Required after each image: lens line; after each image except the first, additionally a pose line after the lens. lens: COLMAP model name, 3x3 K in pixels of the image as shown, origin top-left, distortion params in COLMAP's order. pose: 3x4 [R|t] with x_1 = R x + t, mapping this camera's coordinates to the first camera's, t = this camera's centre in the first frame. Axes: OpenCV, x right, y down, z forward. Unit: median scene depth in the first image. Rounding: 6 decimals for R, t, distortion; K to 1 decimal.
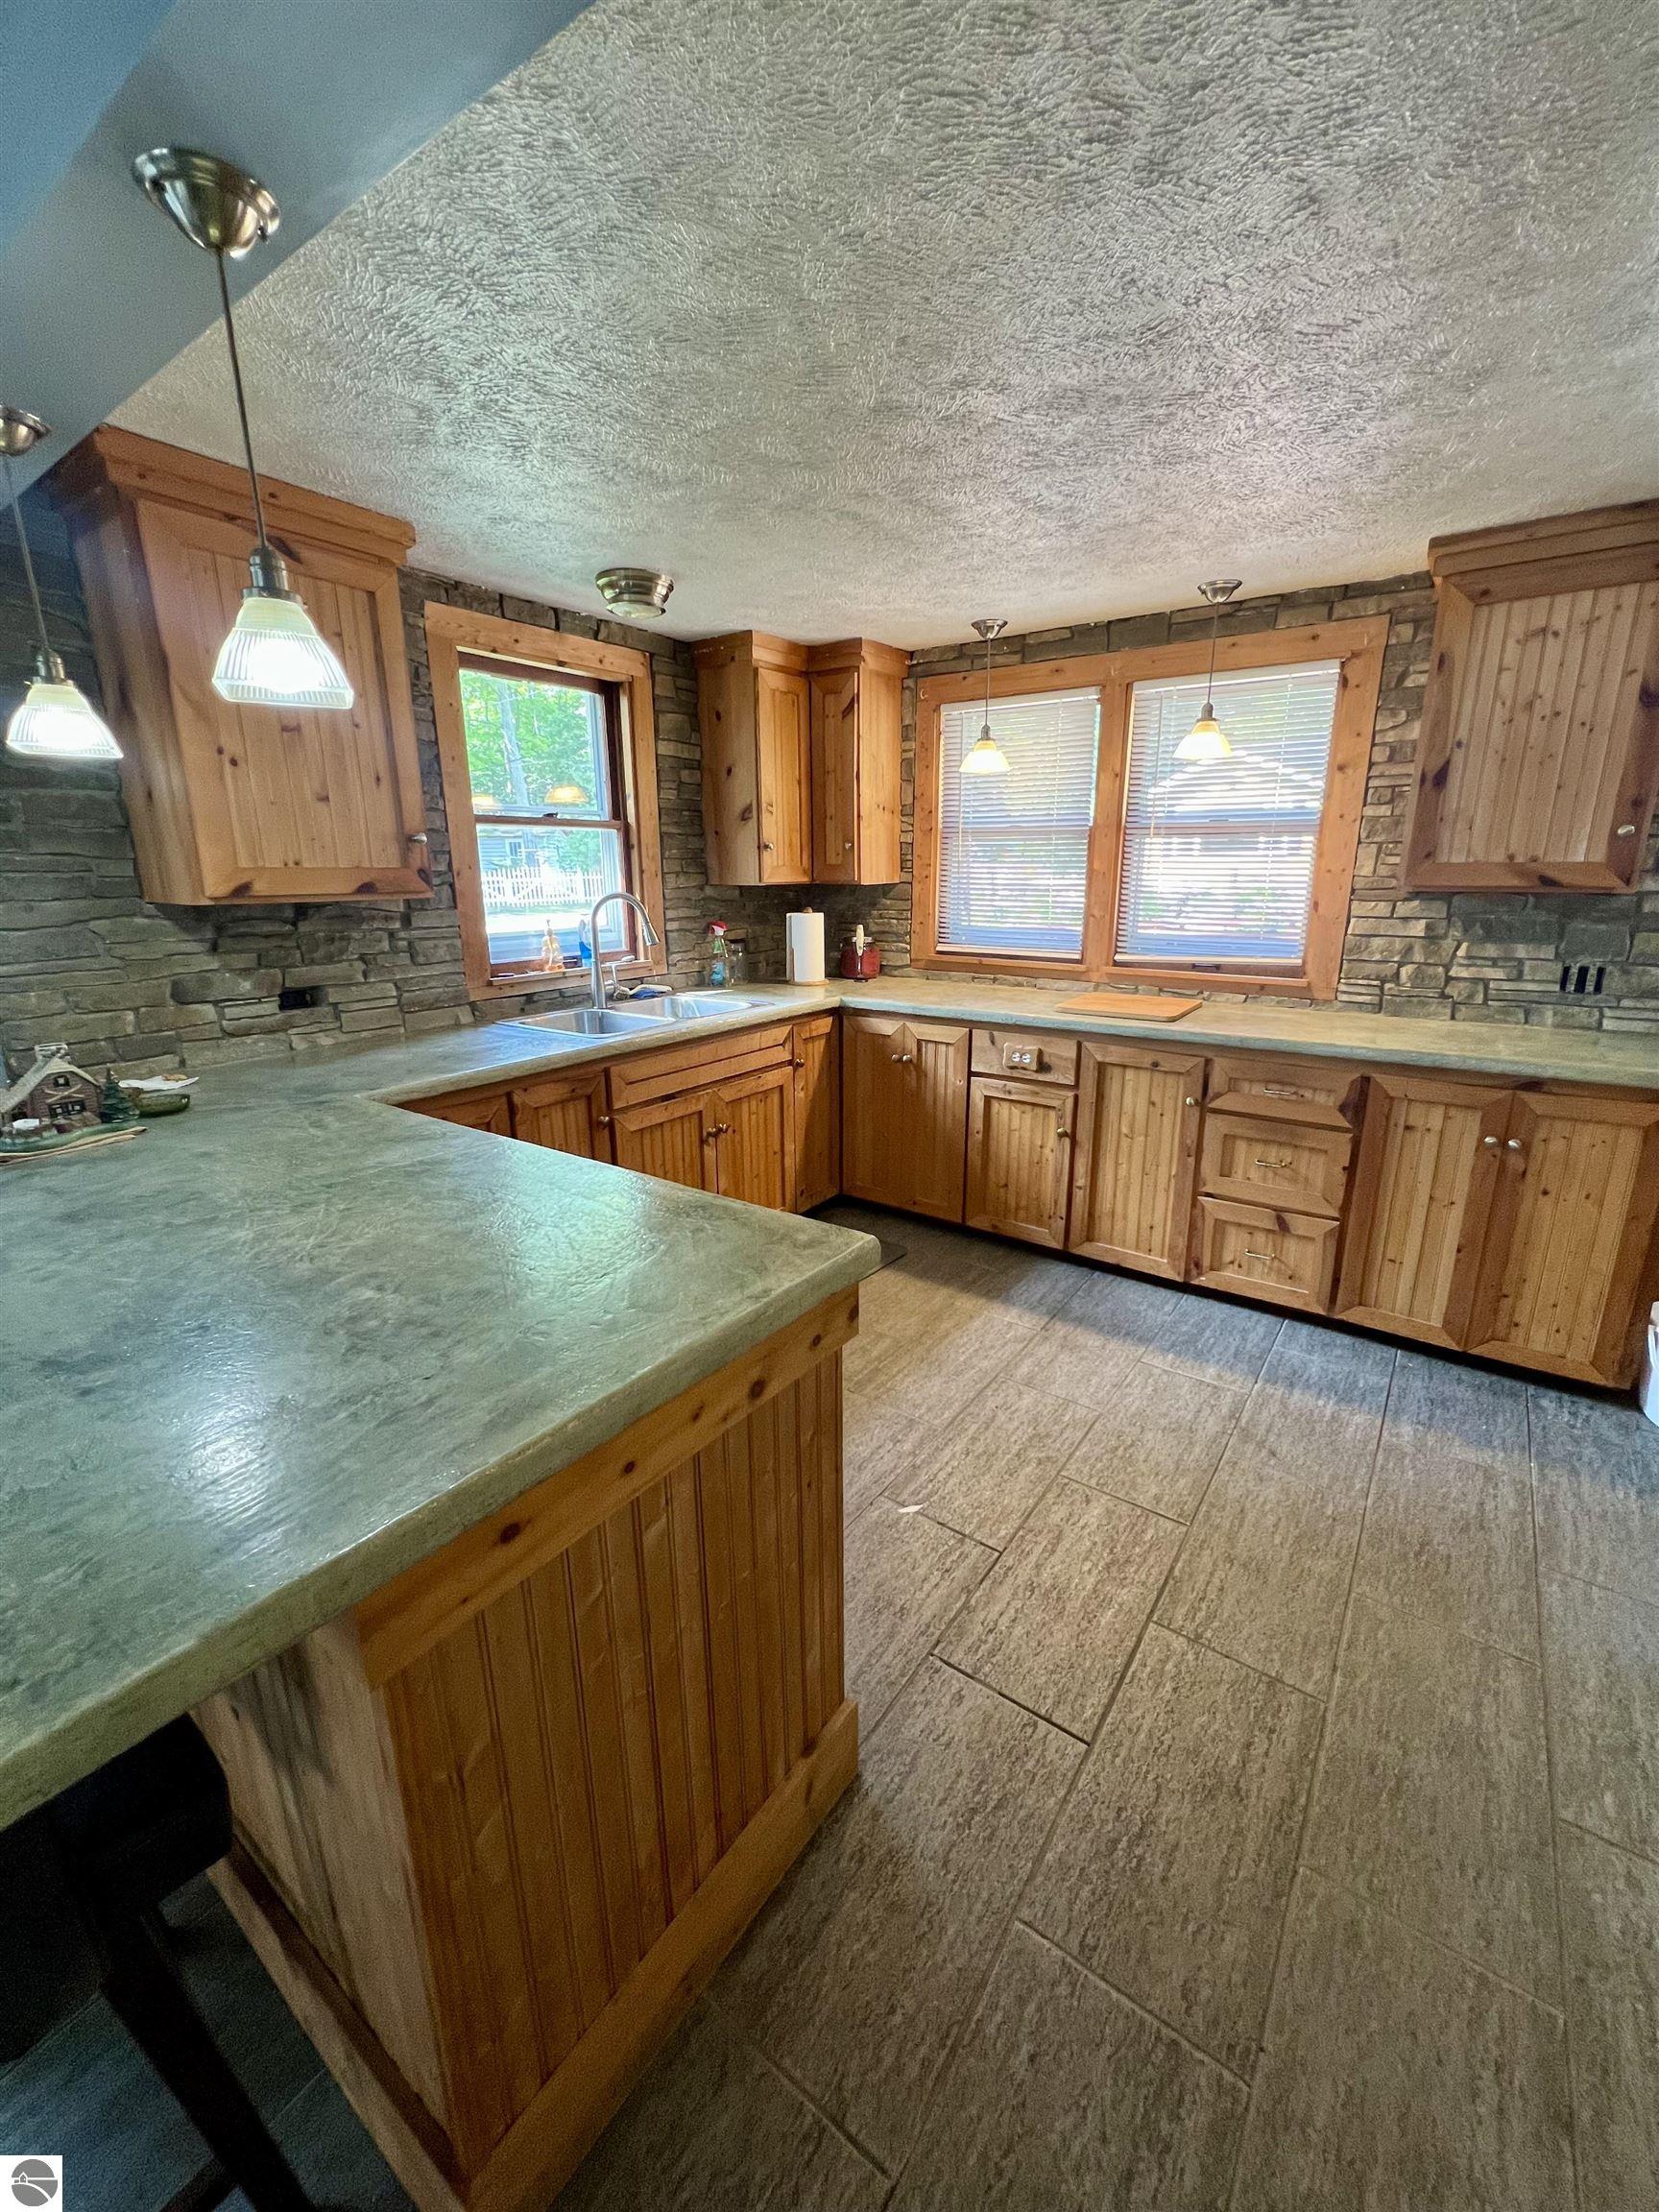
lens RADIAL K [[889.9, 0, 822.3], [0, 889.9, 1110.8], [0, 0, 1]] dist [0.000902, -0.000028]
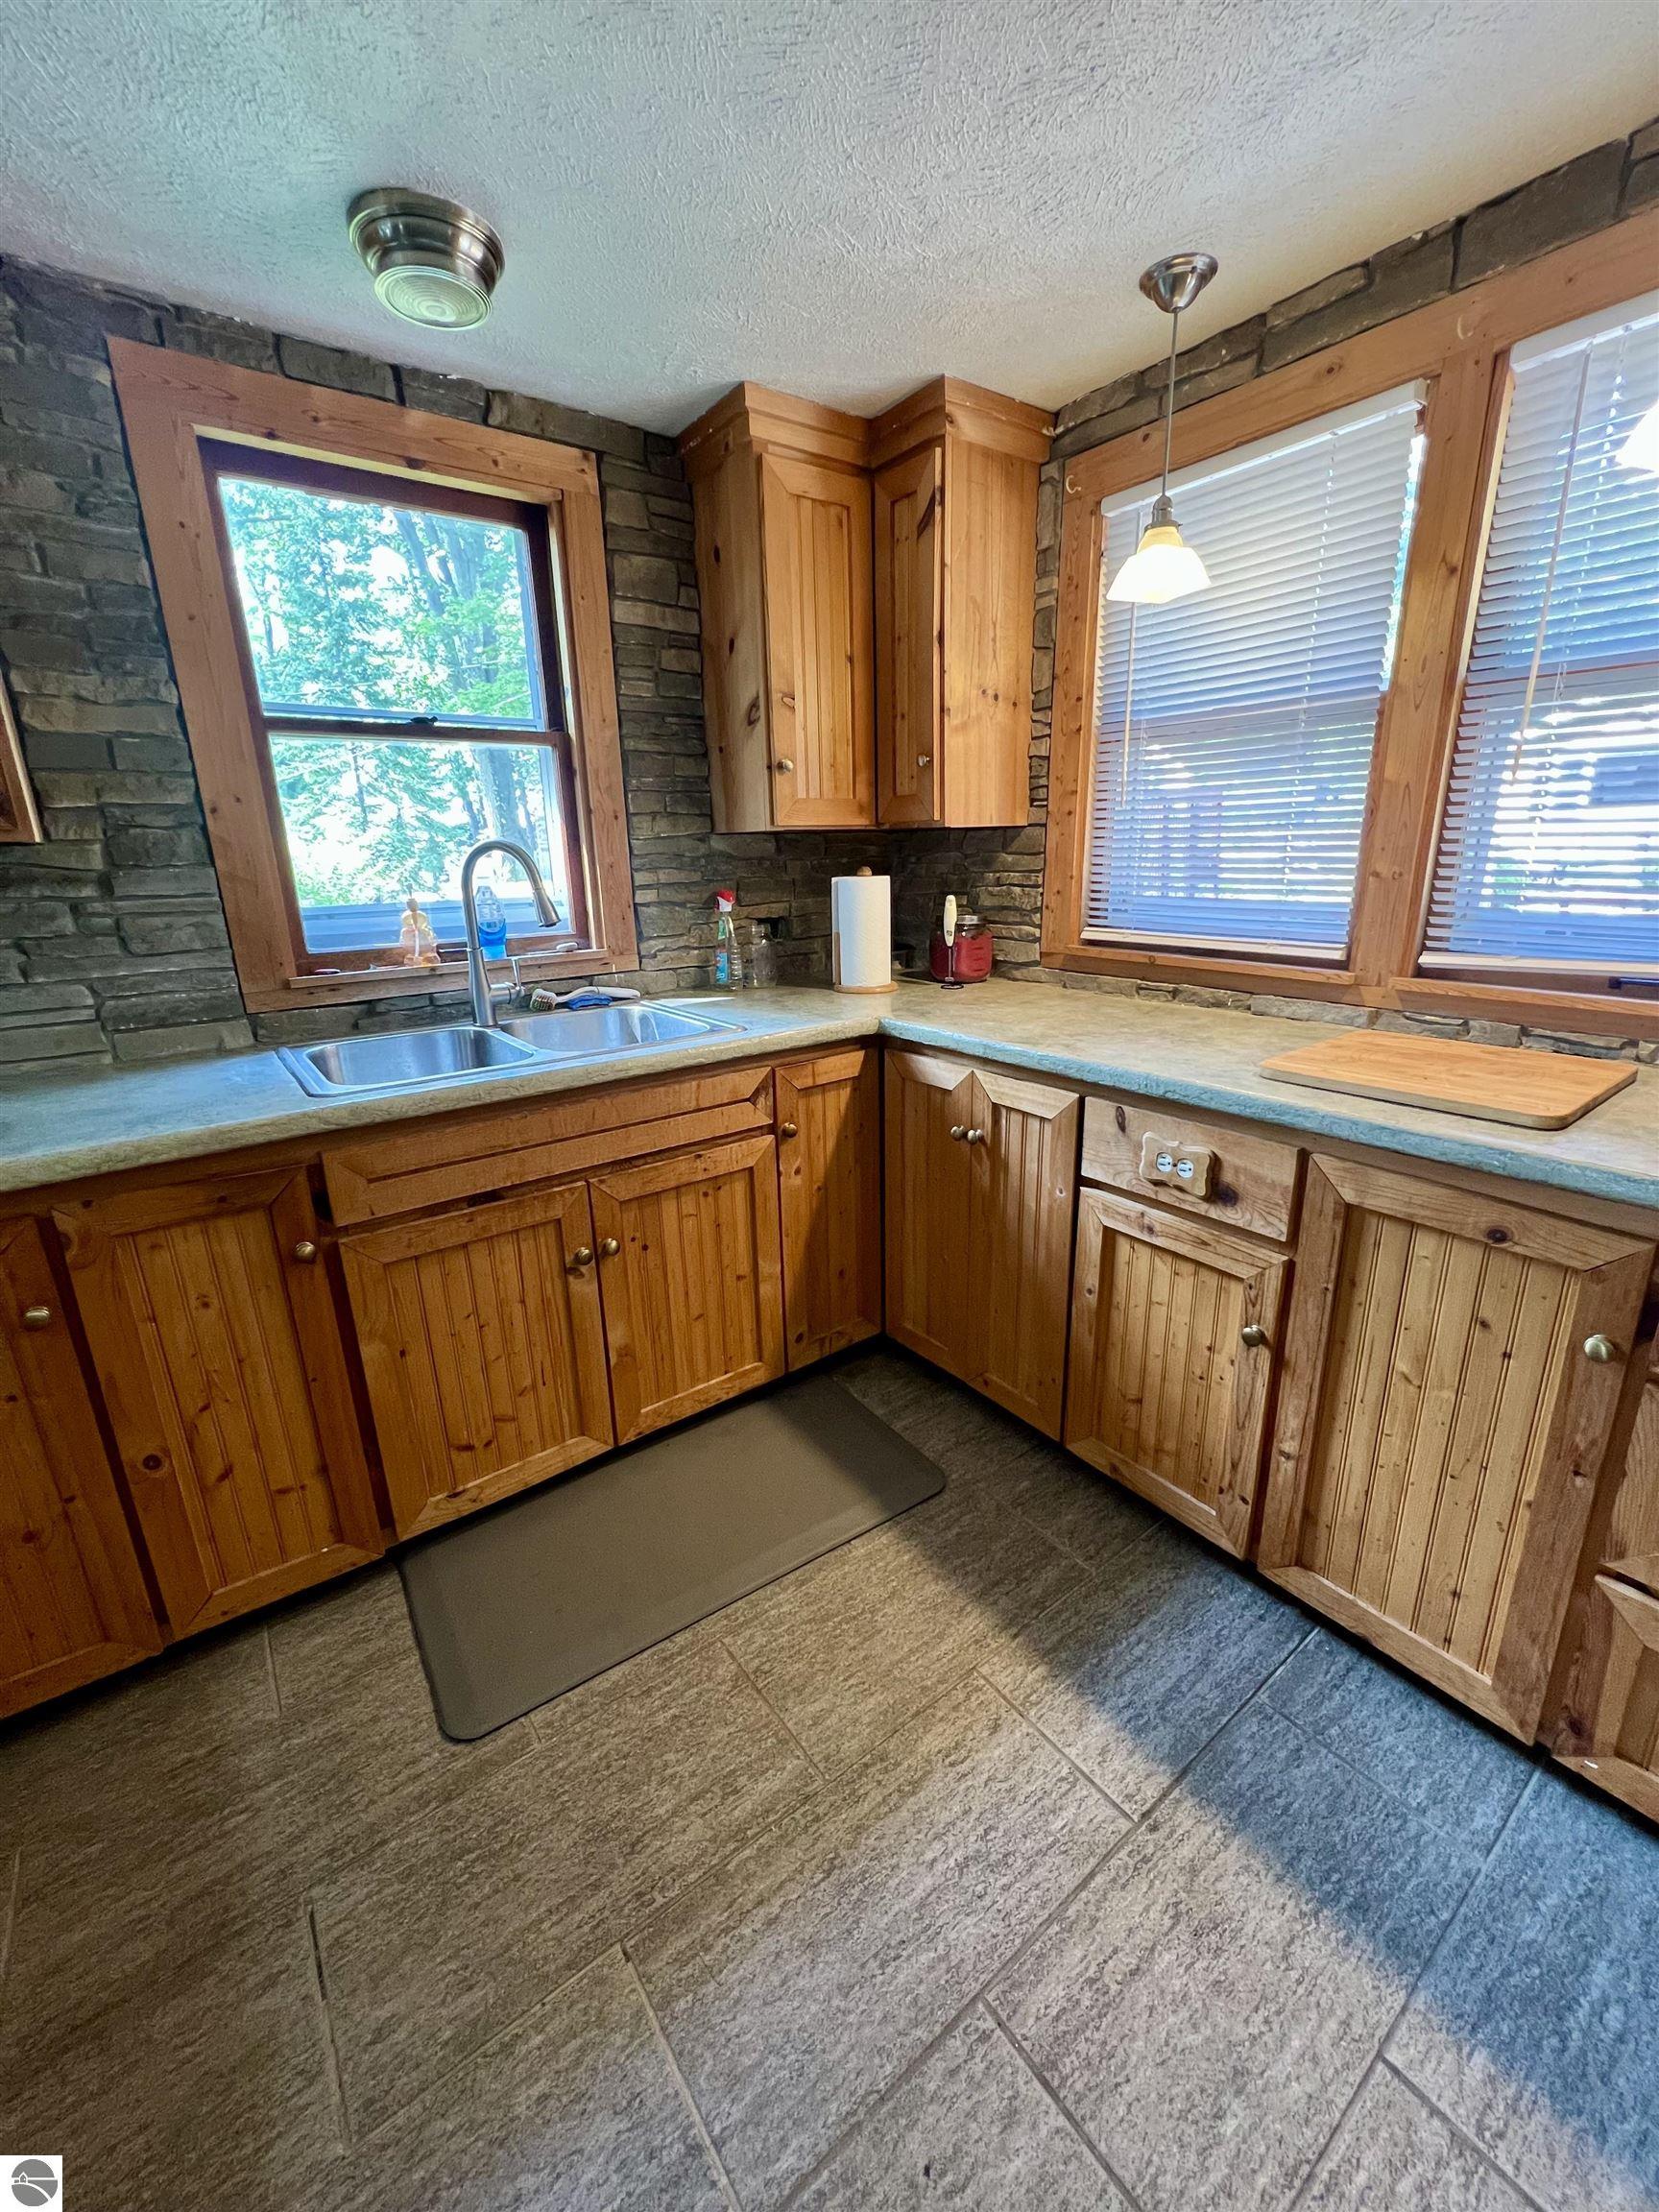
lens RADIAL K [[889.9, 0, 823.7], [0, 889.9, 1108.8], [0, 0, 1]] dist [0.000902, -0.000028]
pose [[0.956716, 0.066550, -0.283312, 0.167091], [-0.060453, 0.997713, 0.030220, -0.089666], [0.284676, -0.011785, 0.958551, 0.457357]]
